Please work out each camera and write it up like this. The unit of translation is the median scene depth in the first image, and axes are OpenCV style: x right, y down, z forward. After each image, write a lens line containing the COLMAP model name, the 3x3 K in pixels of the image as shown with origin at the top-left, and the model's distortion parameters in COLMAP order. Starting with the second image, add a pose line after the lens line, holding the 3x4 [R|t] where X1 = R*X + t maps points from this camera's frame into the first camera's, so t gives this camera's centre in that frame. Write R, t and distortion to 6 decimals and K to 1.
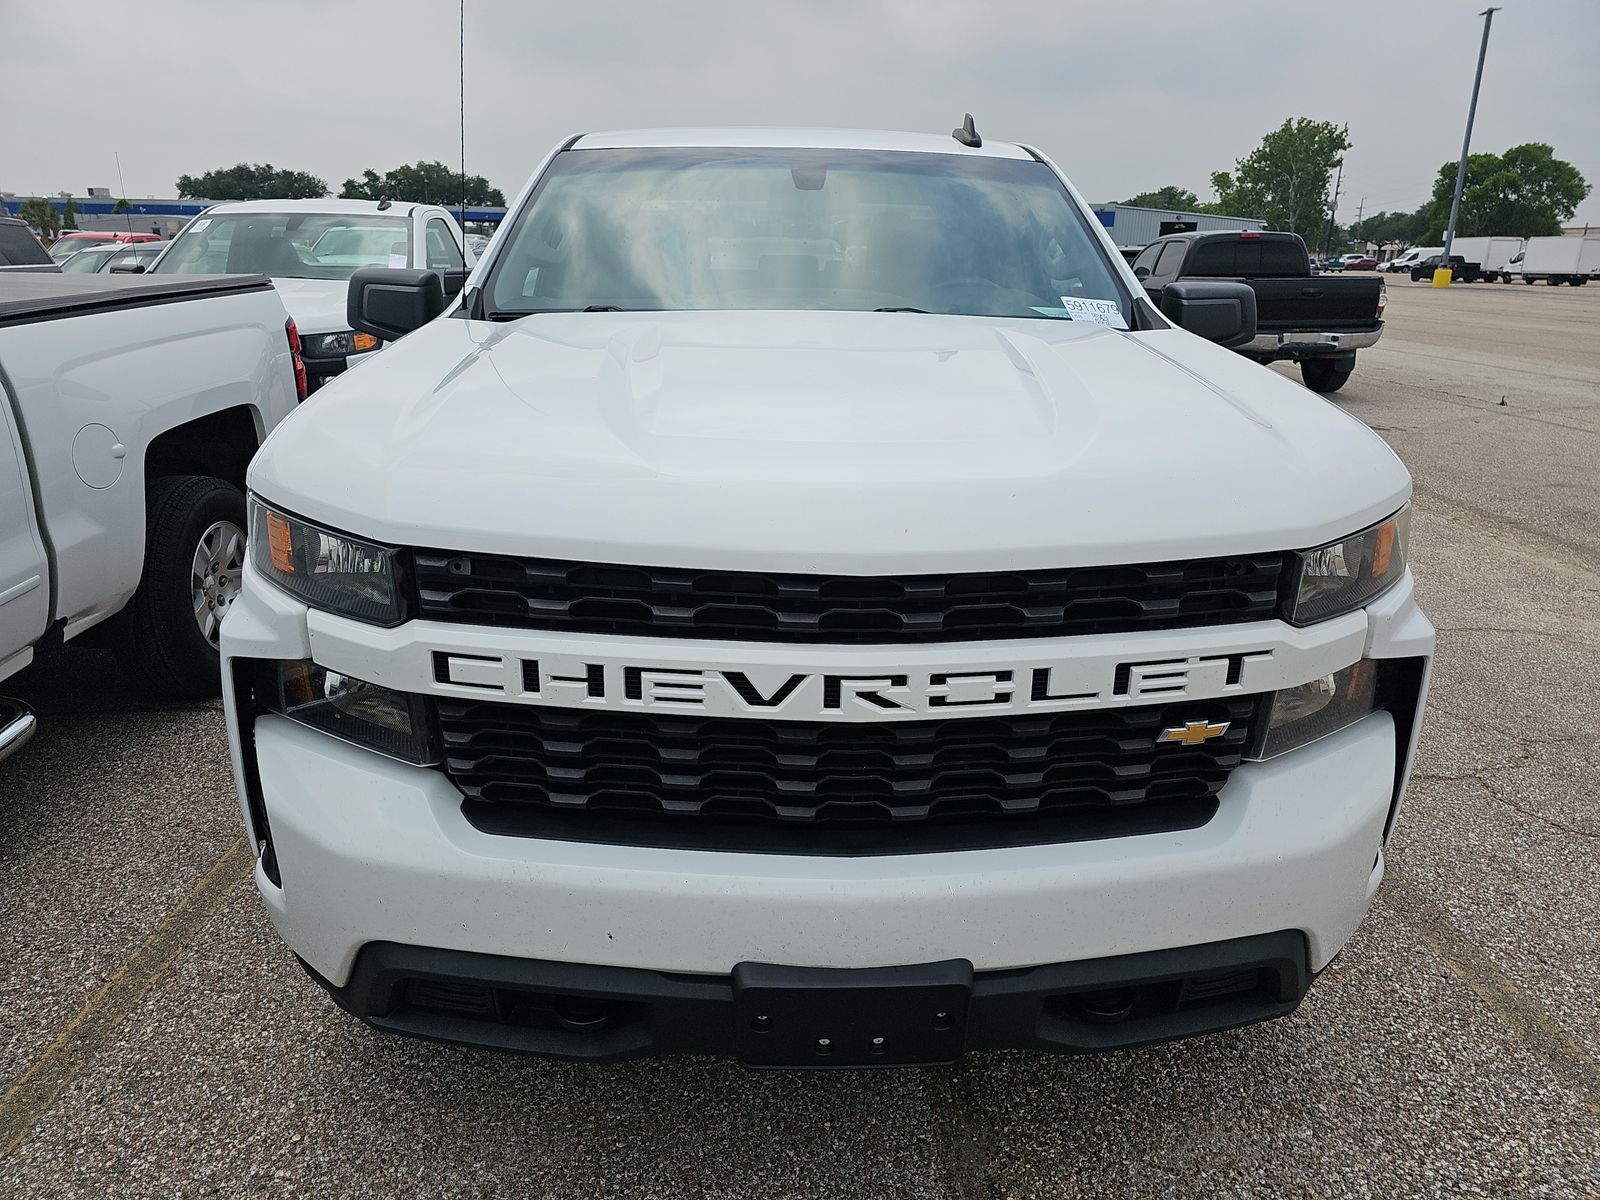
lens RADIAL K [[1072.0, 0, 800.0], [0, 1072.0, 600.0], [0, 0, 1]] dist [0.037479, -0.030424]
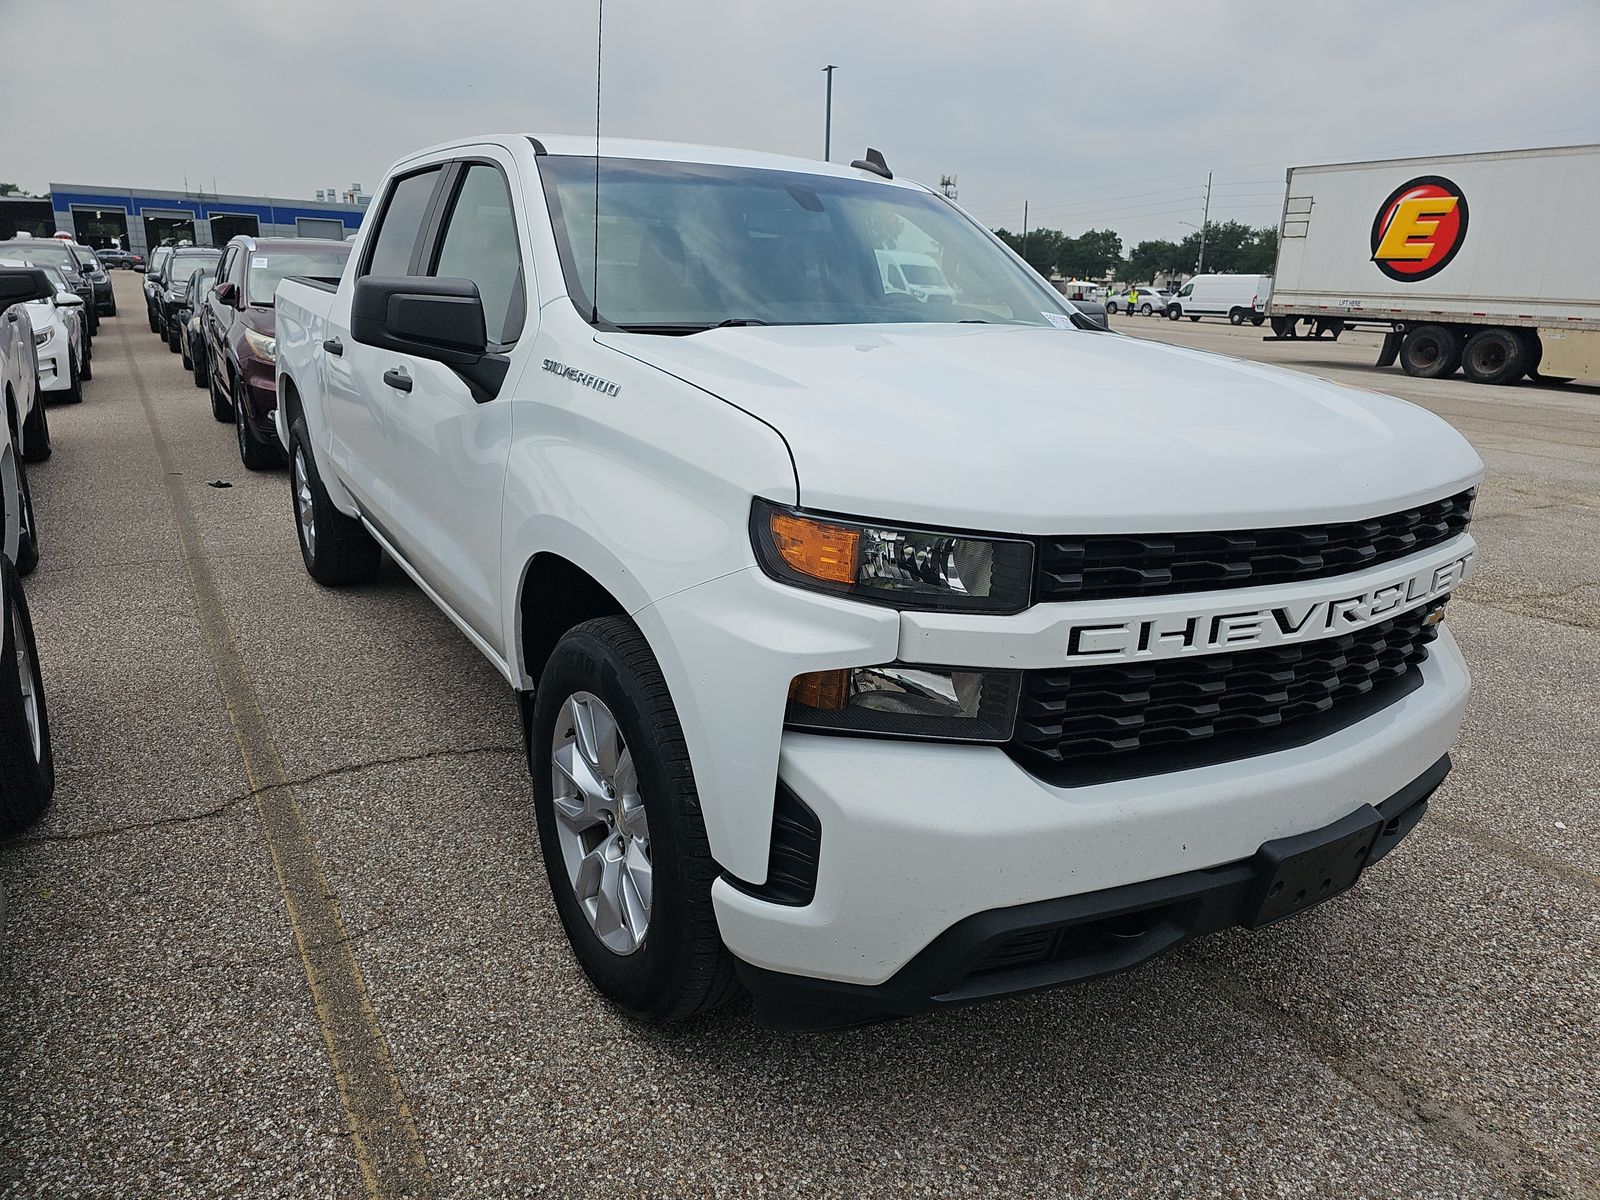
lens RADIAL K [[1072.0, 0, 800.0], [0, 1072.0, 600.0], [0, 0, 1]] dist [0.037479, -0.030424]
pose [[0.865692, -0.122436, 0.485373, -0.826819], [0.127855, 0.991547, 0.022081, -0.030684], [-0.483973, 0.042942, 0.874029, 0.114576]]
